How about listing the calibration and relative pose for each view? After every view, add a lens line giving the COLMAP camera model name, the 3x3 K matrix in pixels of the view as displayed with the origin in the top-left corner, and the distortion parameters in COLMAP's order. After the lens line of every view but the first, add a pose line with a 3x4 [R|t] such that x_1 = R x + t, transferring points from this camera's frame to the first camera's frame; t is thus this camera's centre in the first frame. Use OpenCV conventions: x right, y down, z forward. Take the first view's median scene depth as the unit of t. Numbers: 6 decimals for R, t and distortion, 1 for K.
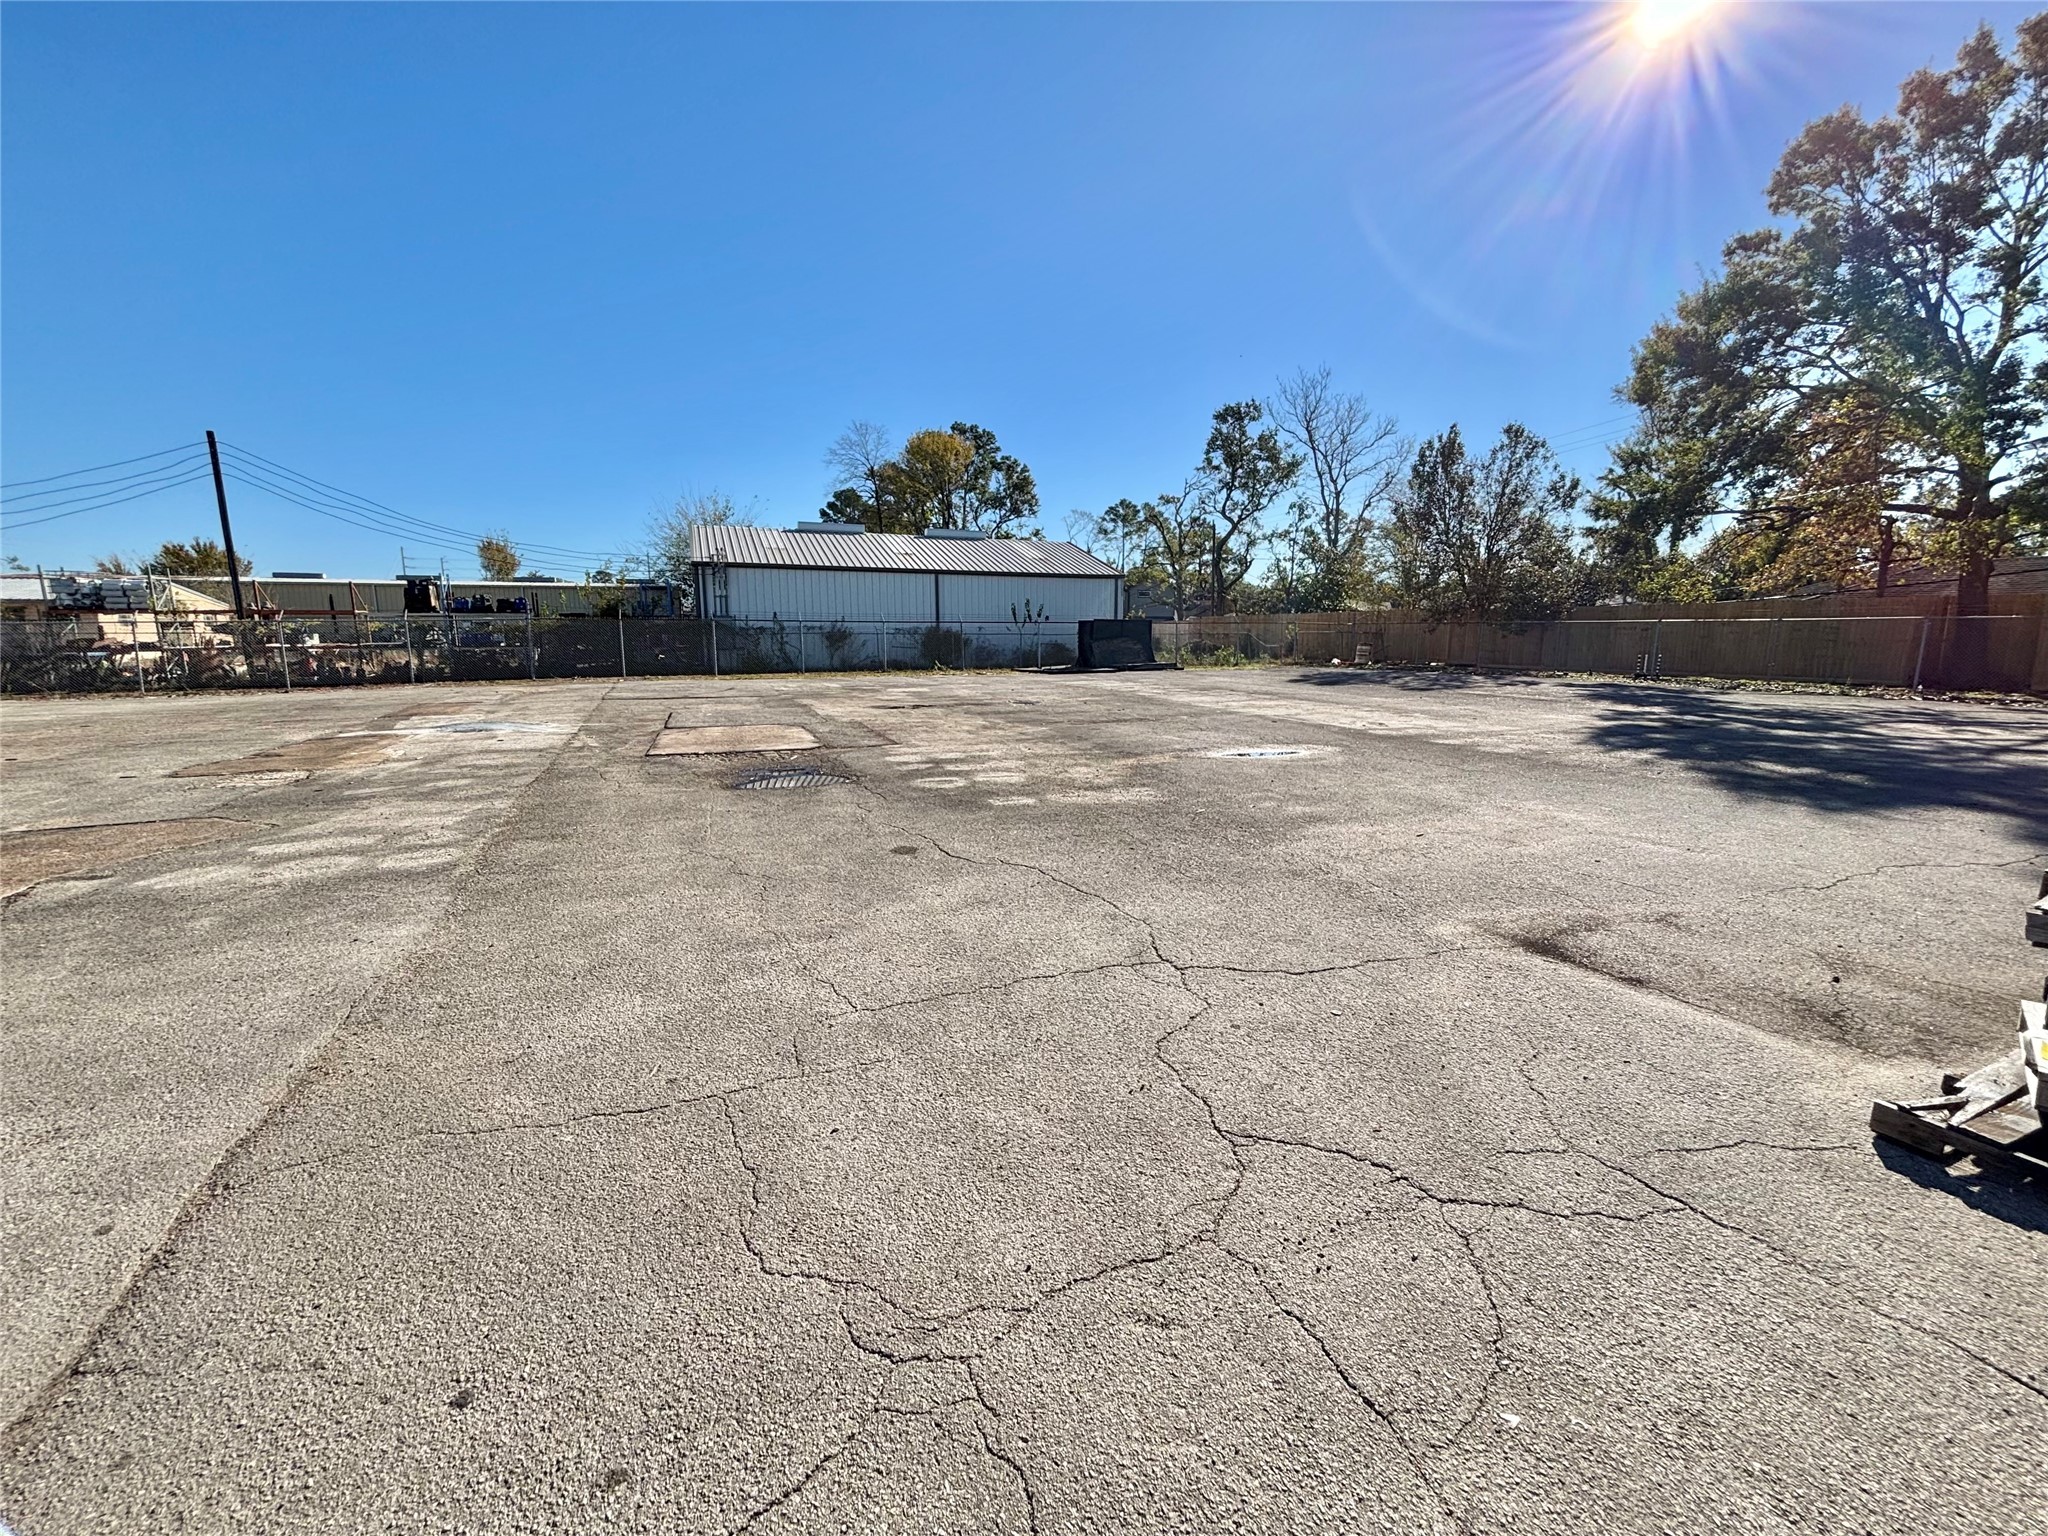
lens RADIAL K [[826.0, 0, 1024.0], [0, 826.0, 766.8], [0, 0, 1]] dist [0.002499, 0.000106]
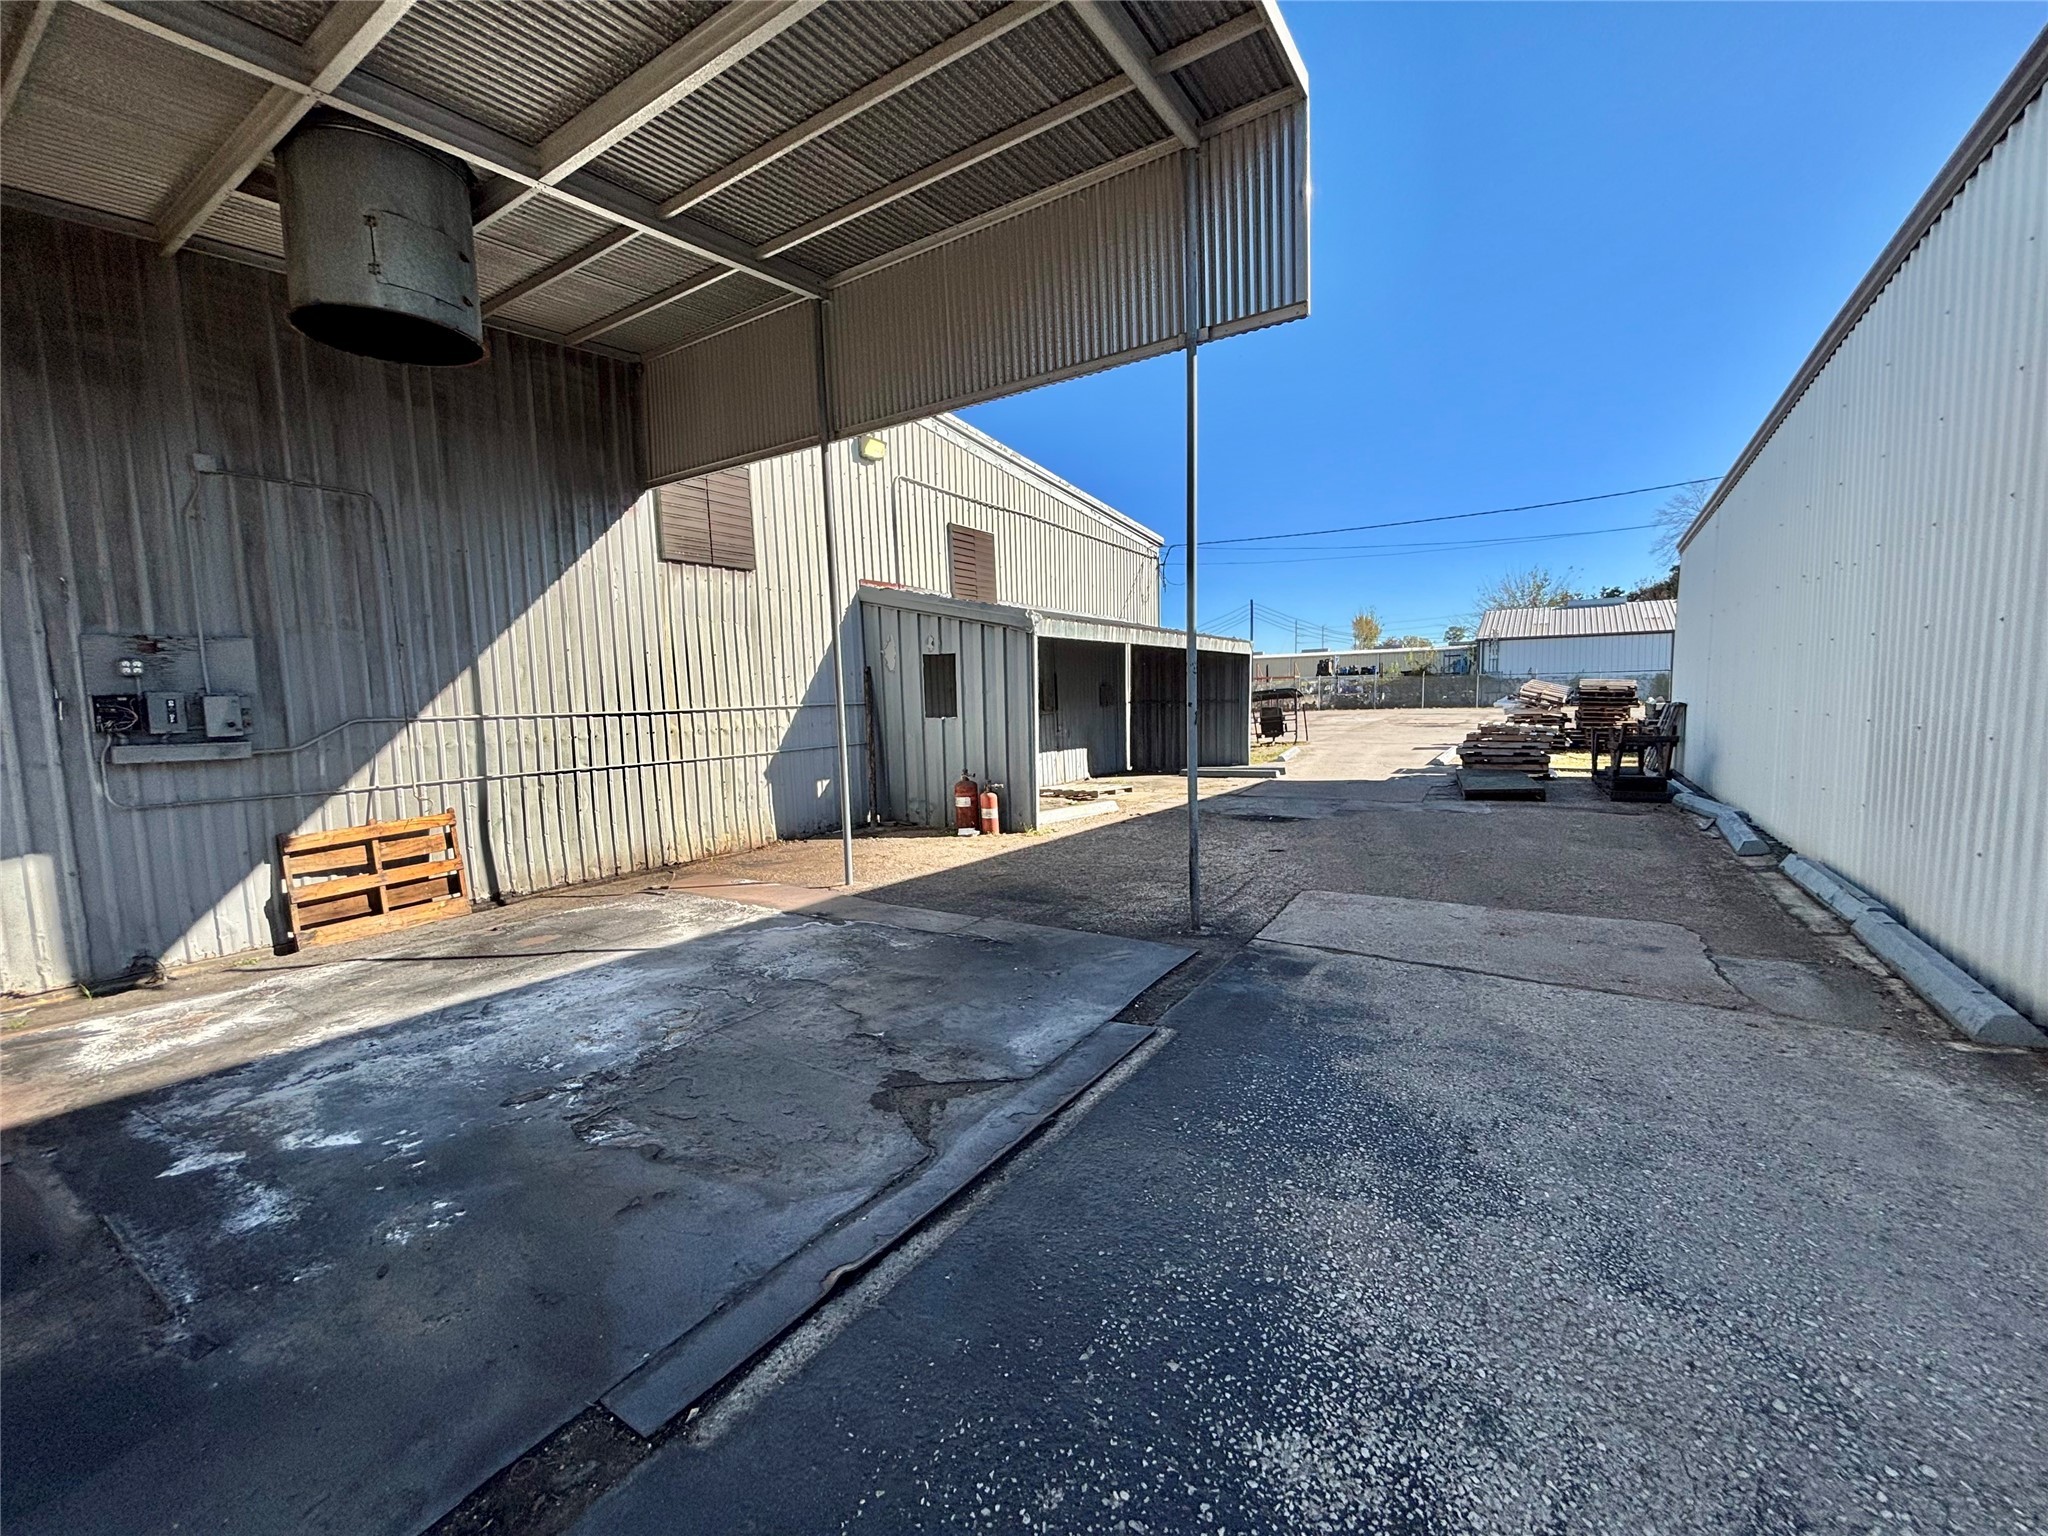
lens RADIAL K [[826.0, 0, 1025.0], [0, 826.0, 766.6], [0, 0, 1]] dist [0.002499, 0.000106]
pose [[0.587588, 0.060902, -0.806865, 0.416039], [-0.112251, 0.993657, -0.006744, 0.111678], [0.801337, 0.094534, 0.590697, -0.658698]]
